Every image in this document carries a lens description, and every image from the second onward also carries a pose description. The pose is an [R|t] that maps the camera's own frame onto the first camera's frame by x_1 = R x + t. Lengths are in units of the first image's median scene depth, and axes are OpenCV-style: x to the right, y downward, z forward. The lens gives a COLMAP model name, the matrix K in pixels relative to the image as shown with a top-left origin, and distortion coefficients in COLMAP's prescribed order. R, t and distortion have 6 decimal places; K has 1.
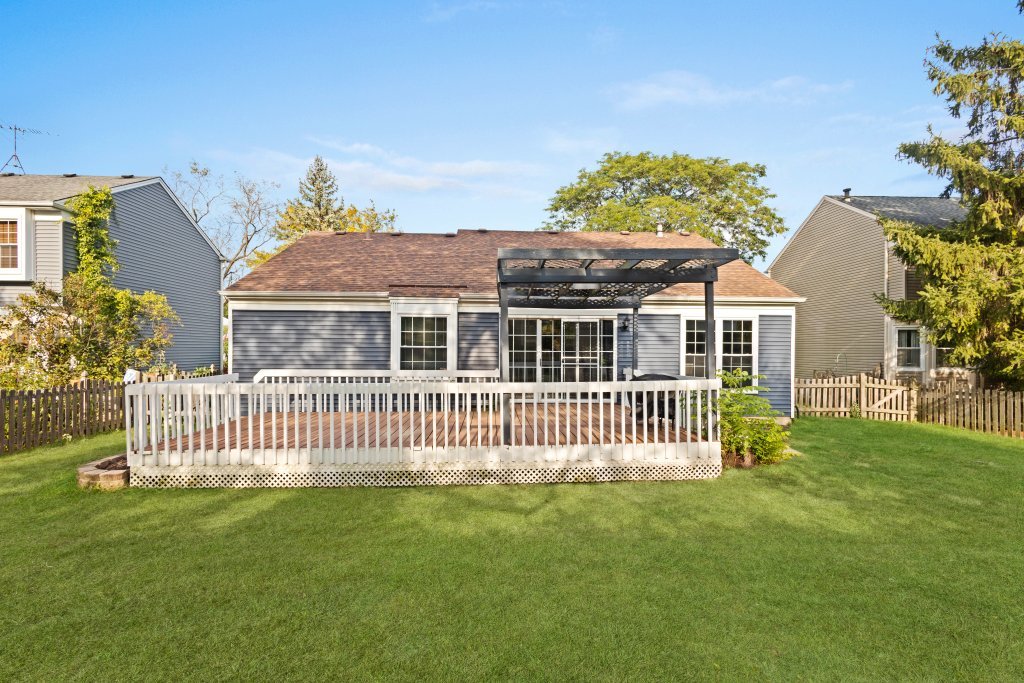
lens RADIAL K [[469.5, 0, 512.2], [0, 469.5, 348.9], [0, 0, 1]] dist [-0.000224, -0.000373]
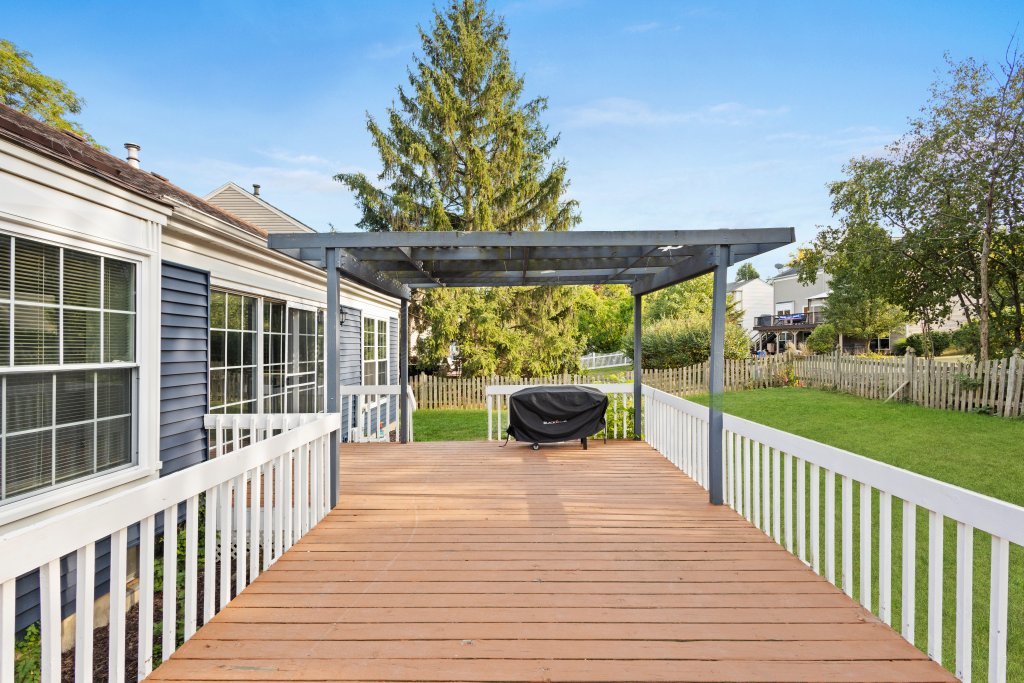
lens RADIAL K [[469.5, 0, 511.6], [0, 469.5, 344.2], [0, 0, 1]] dist [-0.000224, -0.000373]
pose [[0.054275, 0.003167, 0.998521, -0.405541], [-0.001690, 0.999994, -0.003080, -0.015303], [-0.998525, -0.001521, 0.054280, 0.714808]]
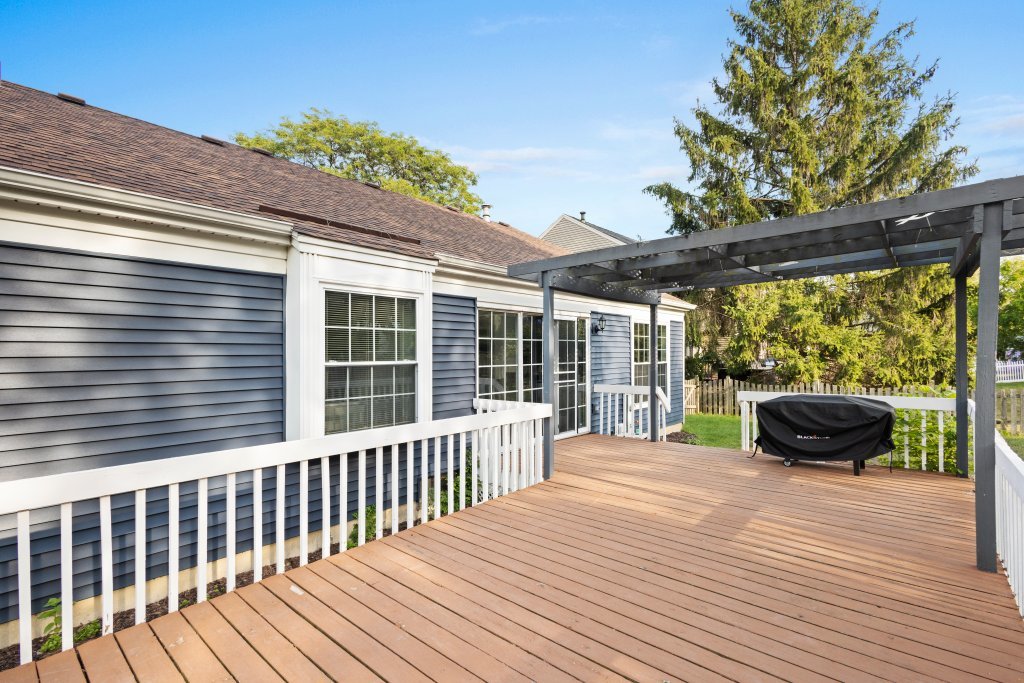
lens RADIAL K [[469.5, 0, 513.7], [0, 469.5, 348.3], [0, 0, 1]] dist [-0.000224, -0.000373]
pose [[0.691382, -0.002765, 0.722484, -0.398452], [0.005841, 0.999981, -0.001762, -0.015667], [-0.722465, 0.005438, 0.691386, 0.573287]]
